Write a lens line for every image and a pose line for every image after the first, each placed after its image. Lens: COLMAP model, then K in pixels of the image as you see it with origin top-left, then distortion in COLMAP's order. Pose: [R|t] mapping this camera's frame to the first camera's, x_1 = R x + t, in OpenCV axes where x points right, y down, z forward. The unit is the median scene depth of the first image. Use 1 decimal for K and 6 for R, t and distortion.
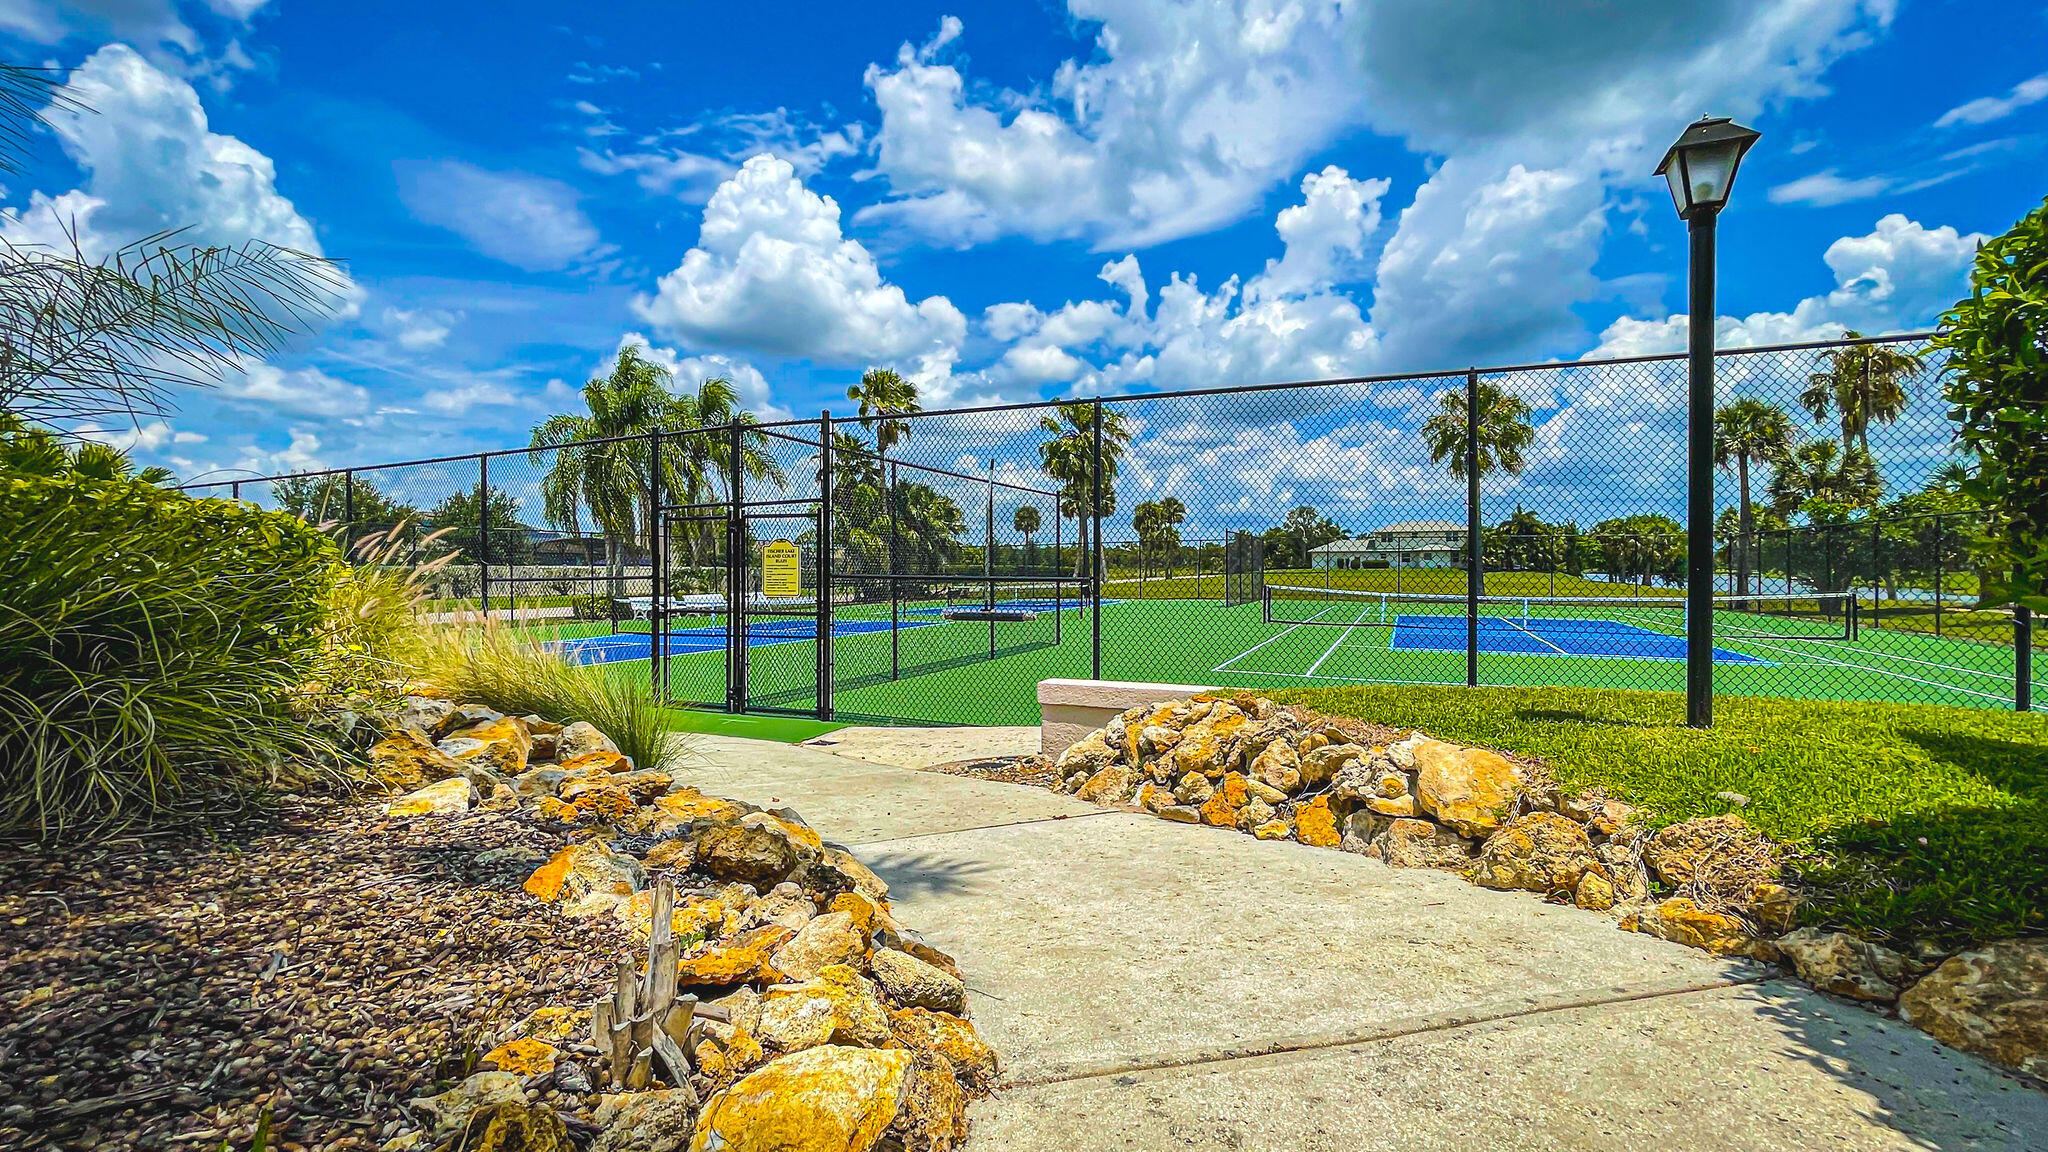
lens RADIAL K [[871.0, 0, 1024.0], [0, 871.0, 576.0], [0, 0, 1]] dist [-0.003629, -0.000332]
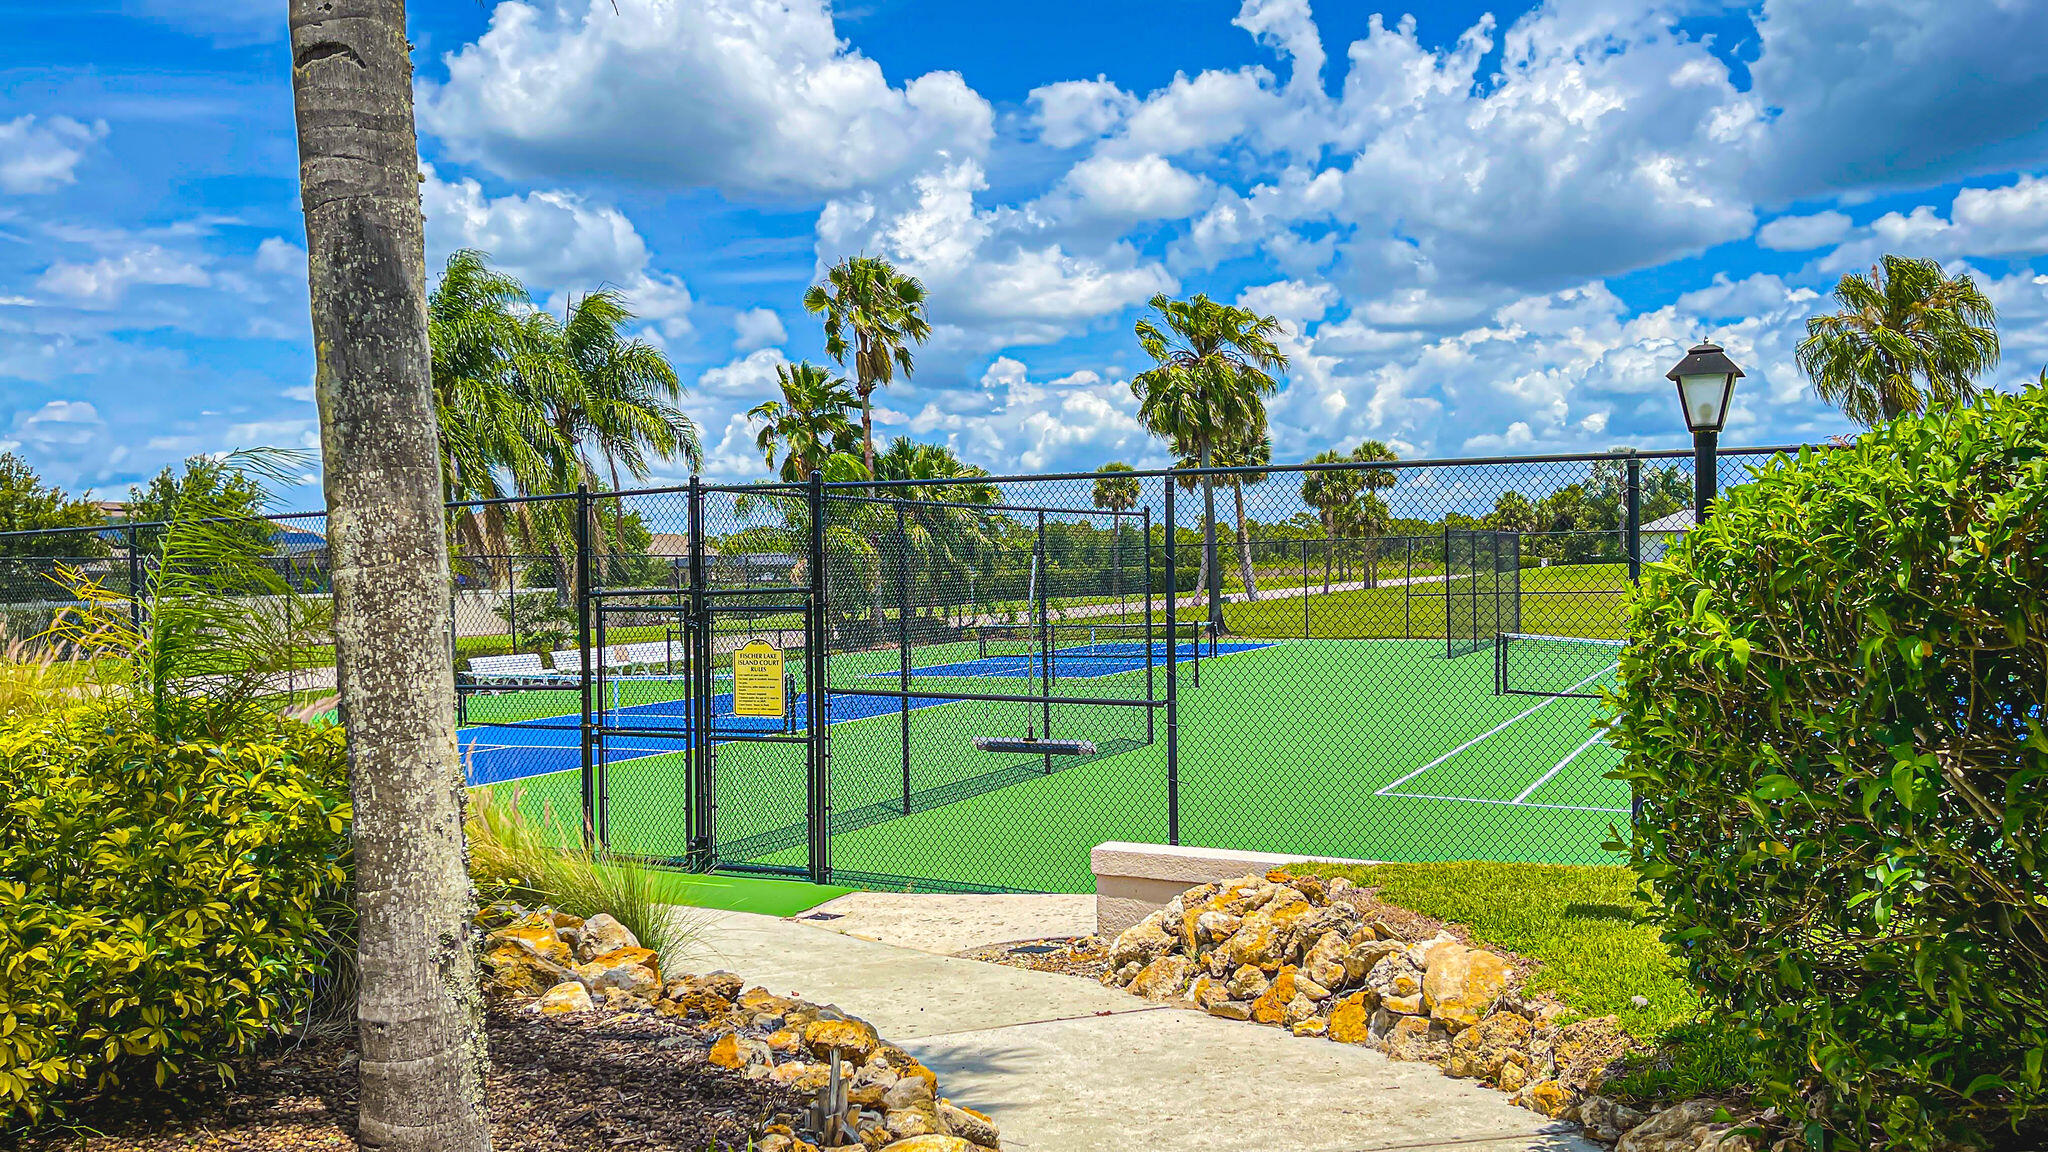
lens RADIAL K [[1617.8, 0, 918.4], [0, 1617.8, 580.5], [0, 0, 1]] dist [0.026355, -0.001416]
pose [[0.991625, -0.033518, -0.124728, 0.068934], [0.034948, 0.999346, 0.009296, -0.194351], [0.124334, -0.013577, 0.992147, -0.688738]]
